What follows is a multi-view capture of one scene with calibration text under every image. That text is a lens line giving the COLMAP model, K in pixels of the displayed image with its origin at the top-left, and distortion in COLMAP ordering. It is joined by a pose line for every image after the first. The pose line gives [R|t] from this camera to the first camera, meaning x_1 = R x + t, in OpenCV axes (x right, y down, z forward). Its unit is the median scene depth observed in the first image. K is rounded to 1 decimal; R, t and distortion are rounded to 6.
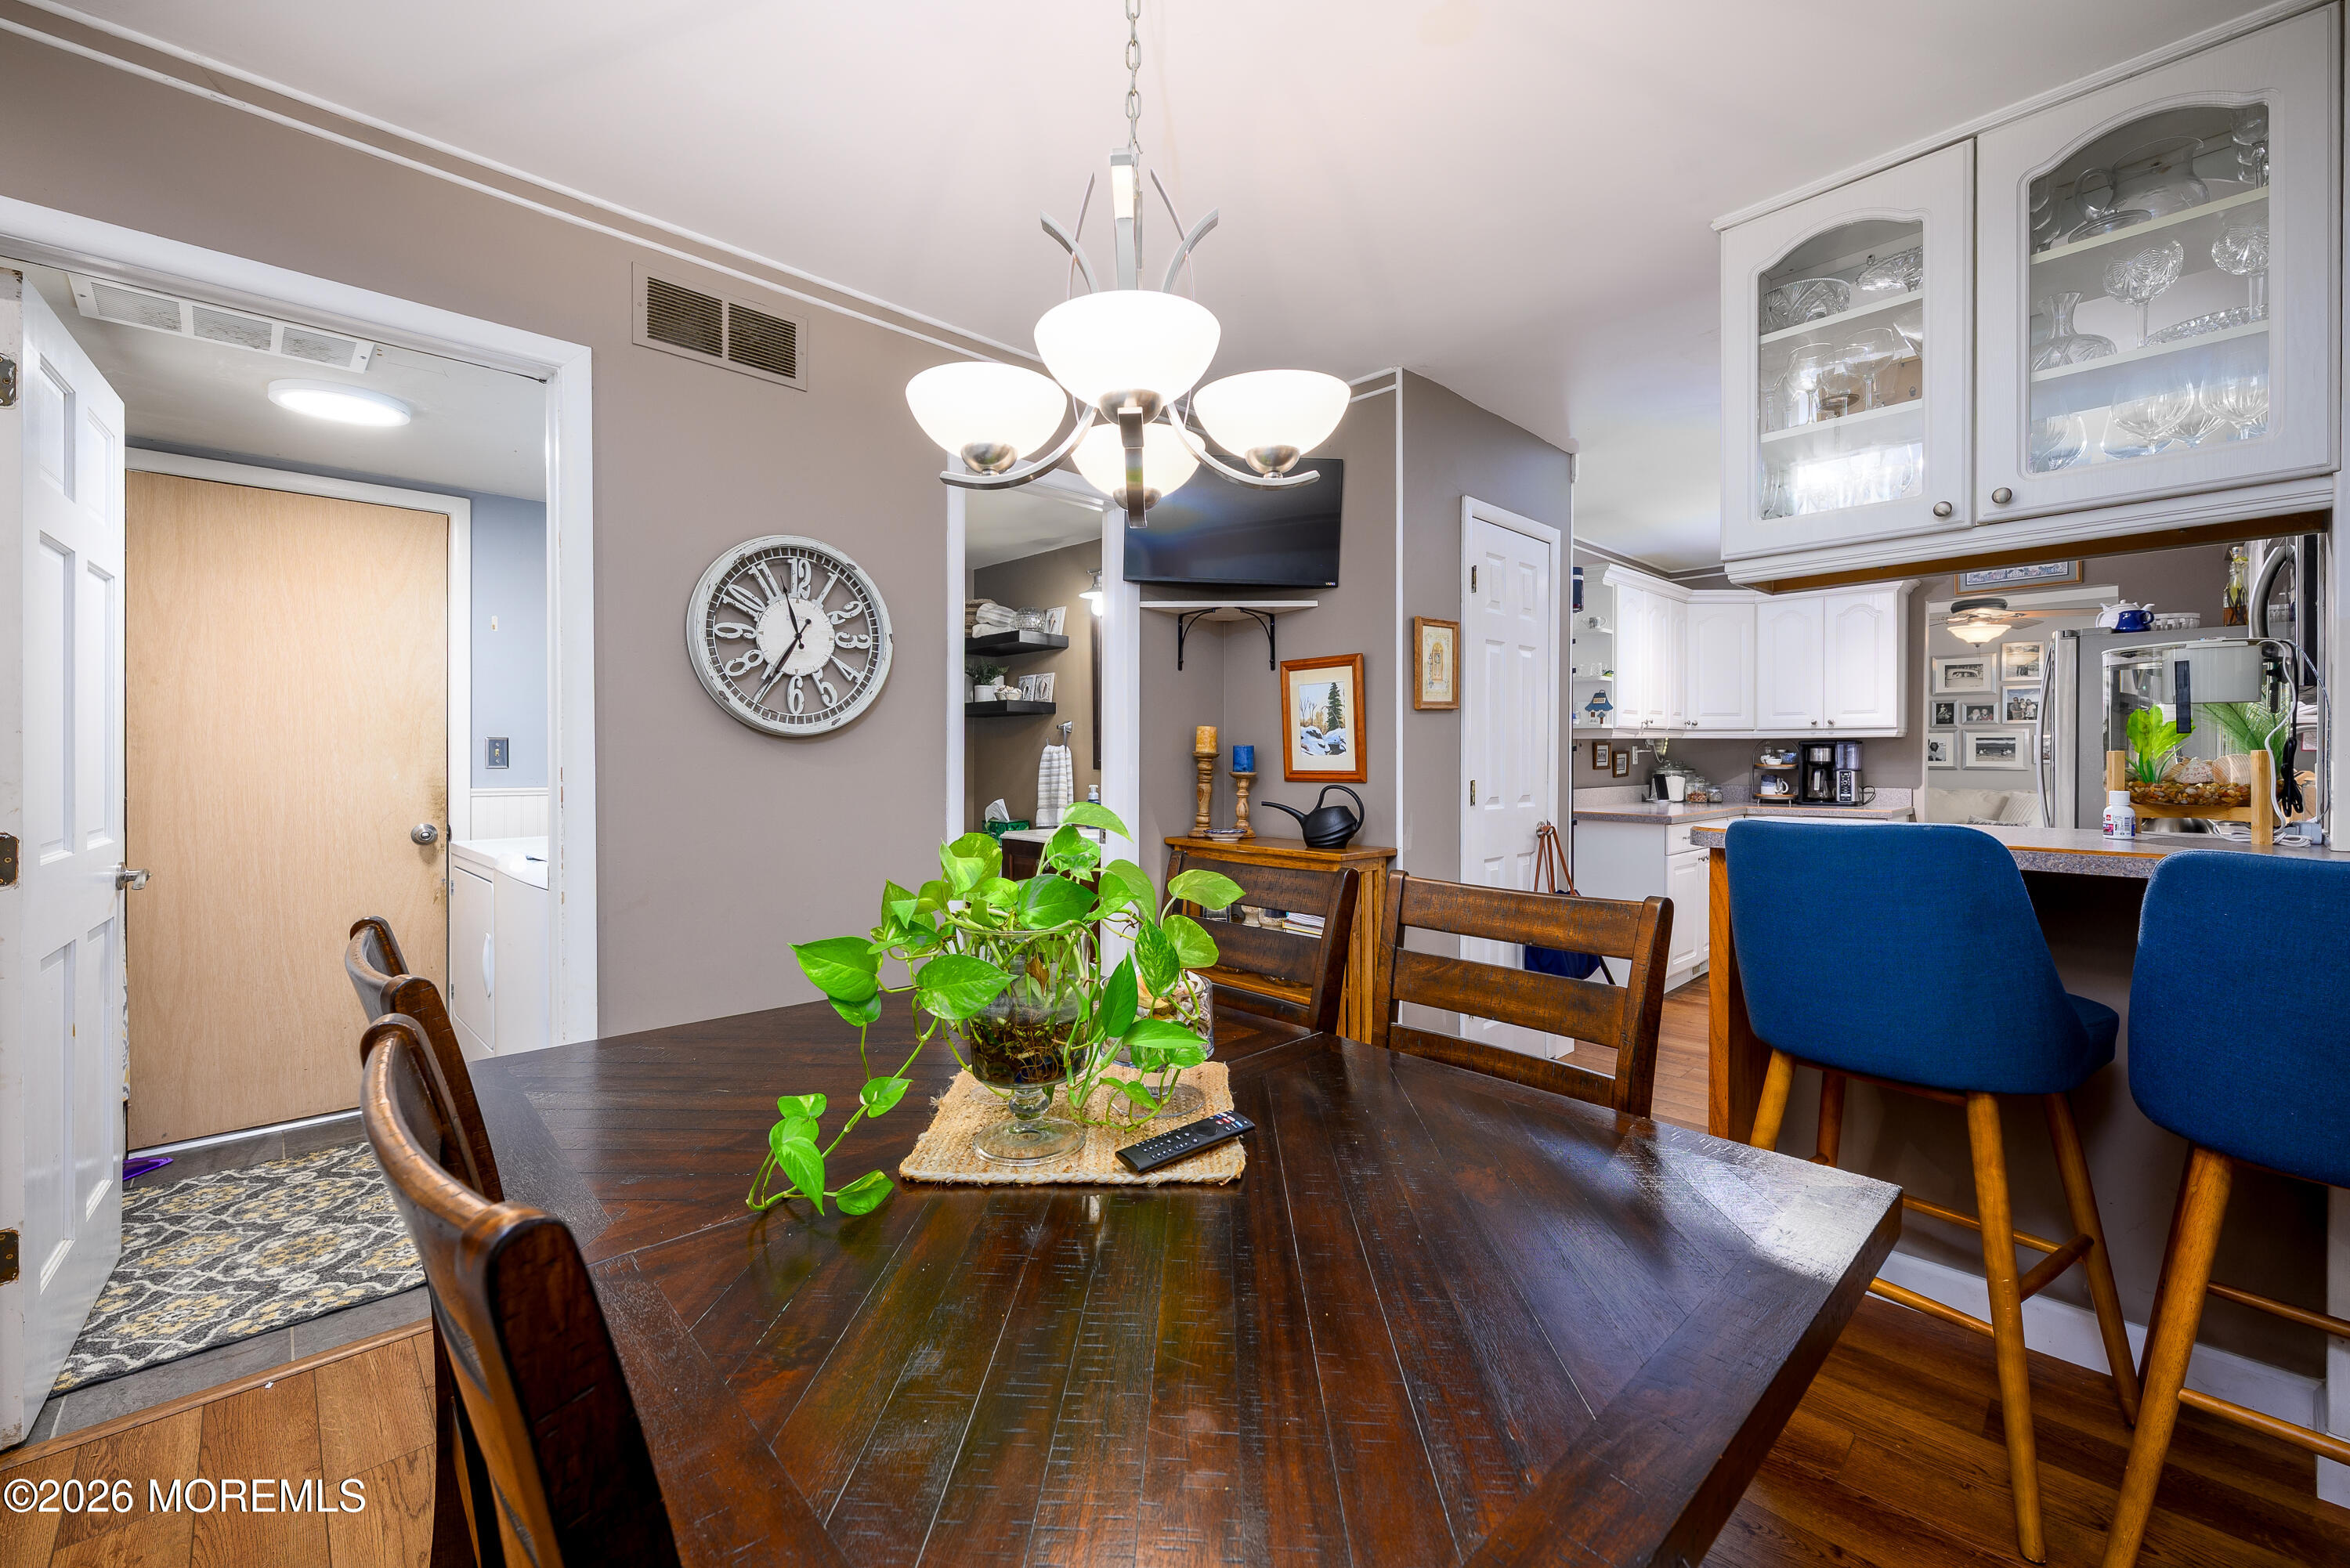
lens RADIAL K [[956.7, 0, 1190.4], [0, 956.7, 762.5], [0, 0, 1]] dist [-0.000342, 0.000634]
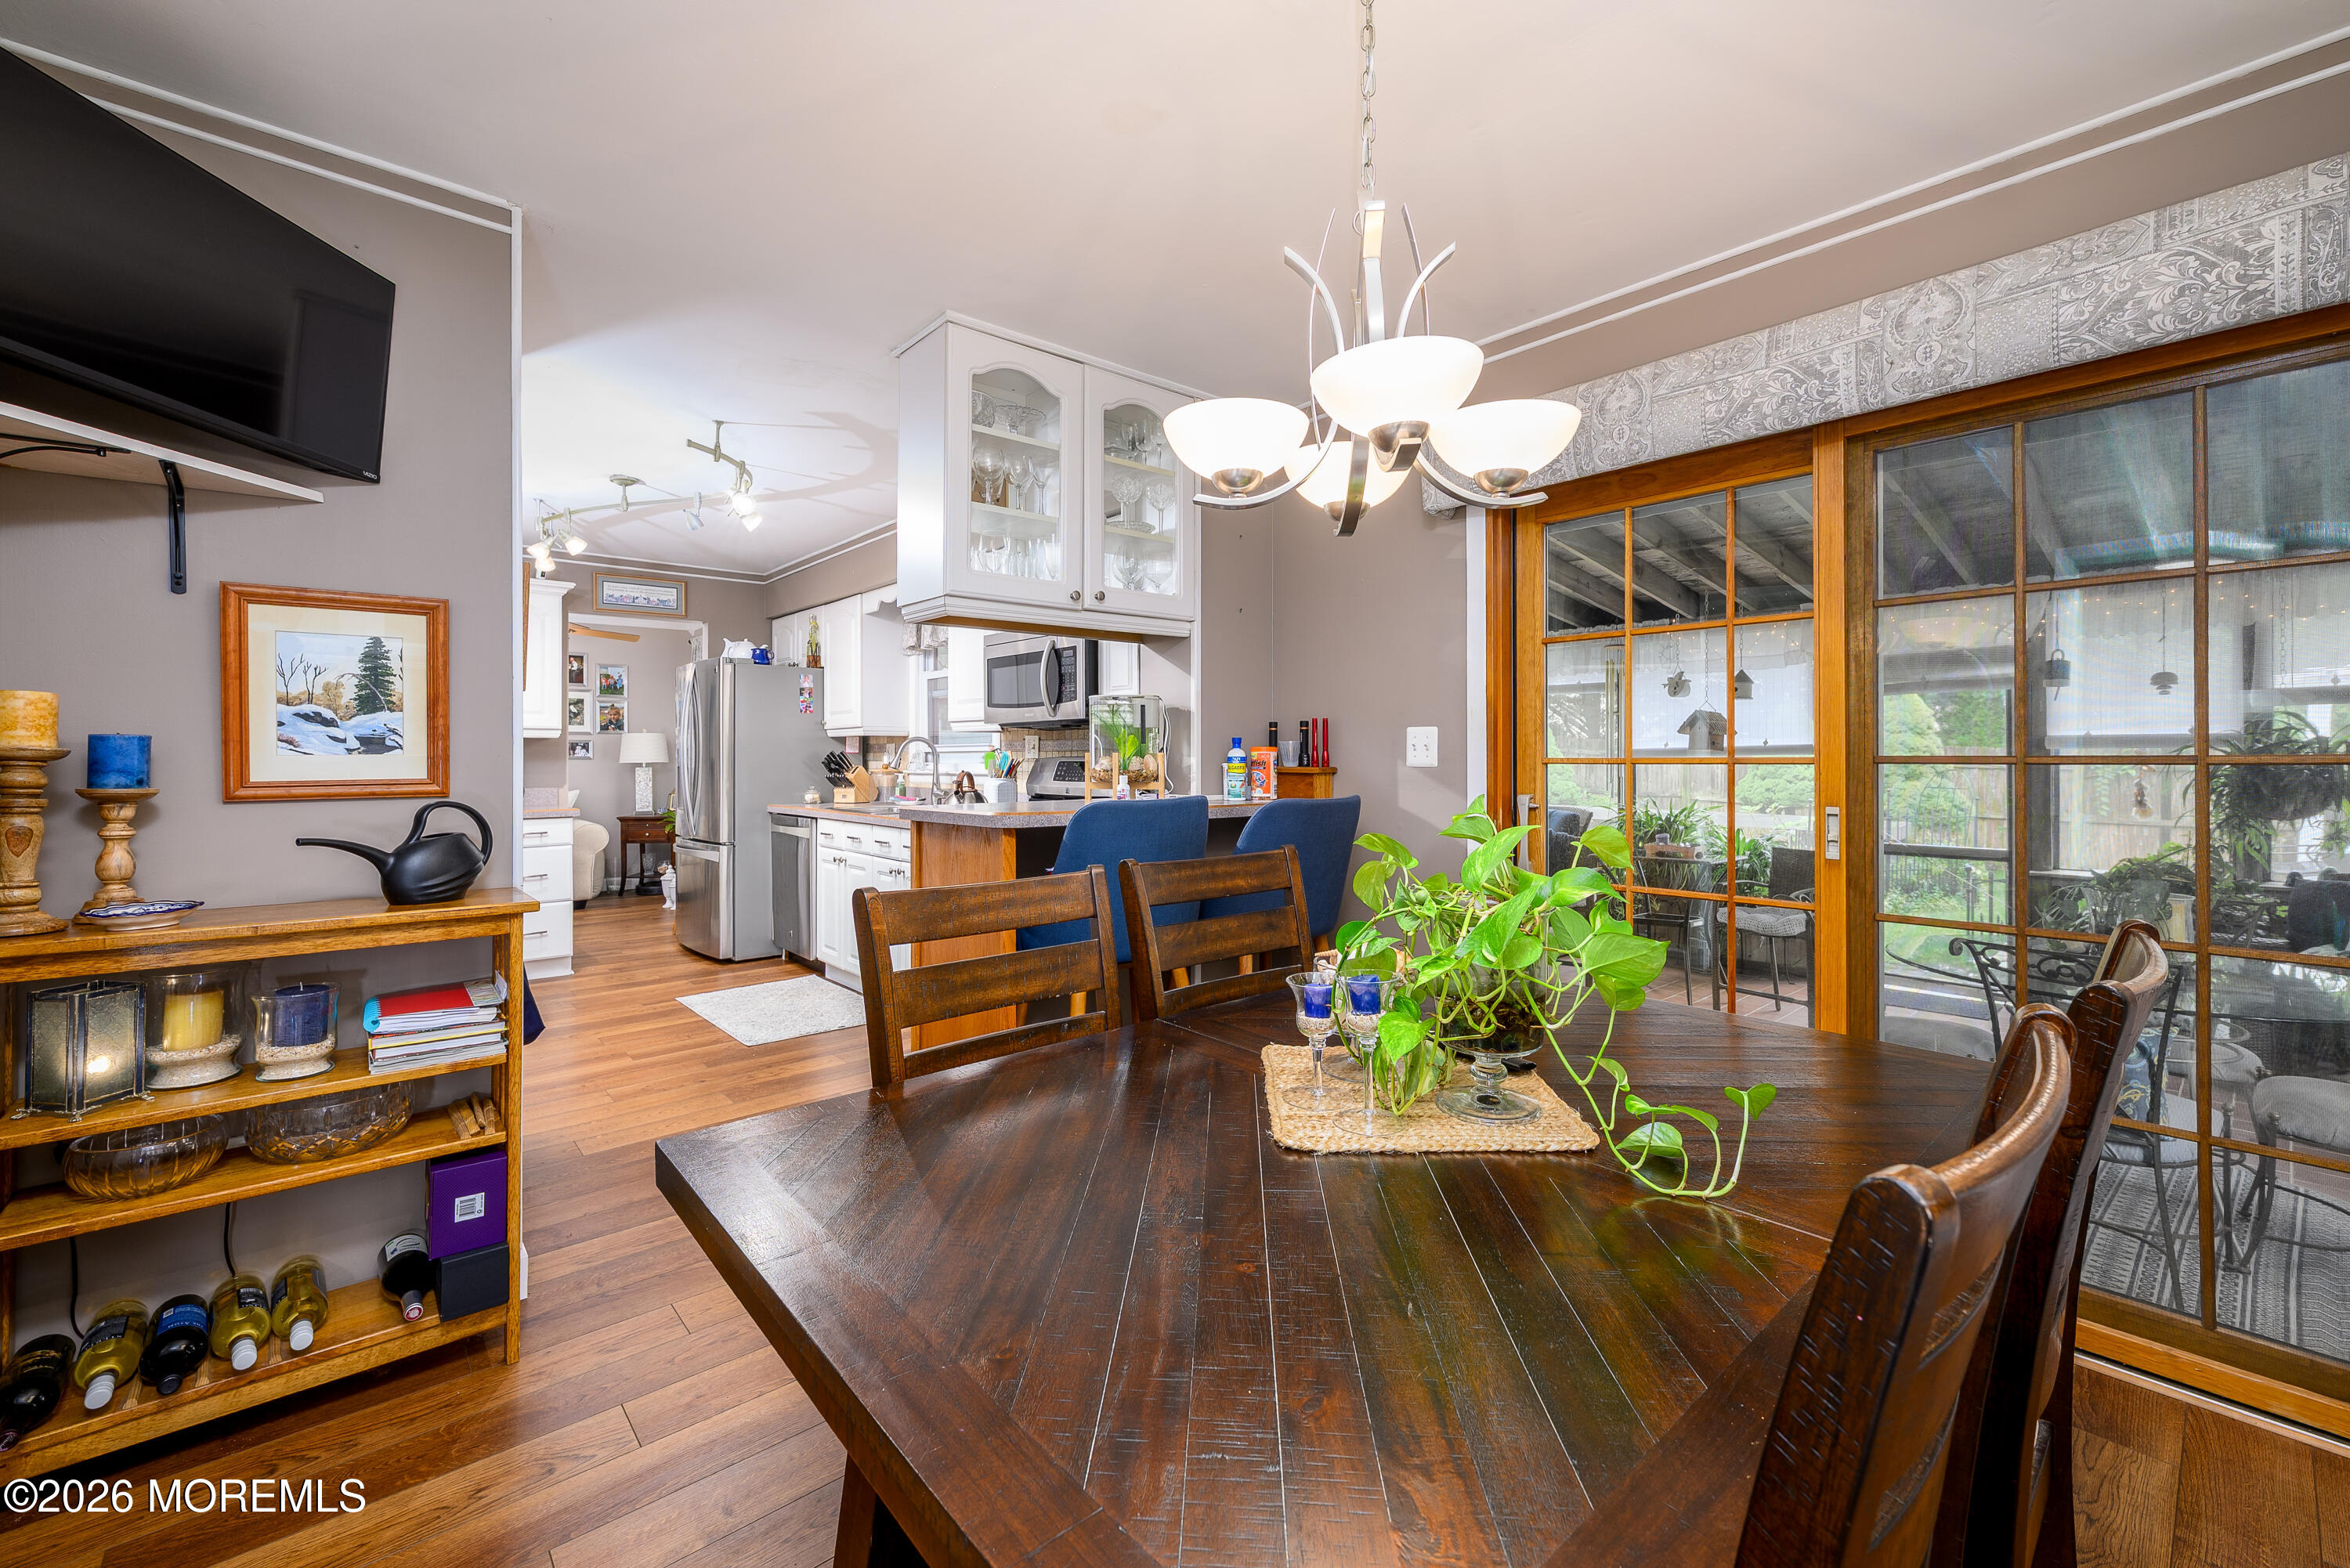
lens RADIAL K [[956.7, 0, 1190.1], [0, 956.7, 762.8], [0, 0, 1]] dist [-0.000342, 0.000634]
pose [[0.040810, -0.008505, 0.999131, -0.289187], [0.009311, 0.999924, 0.008131, -0.001580], [-0.999124, 0.008971, 0.040887, 0.291350]]
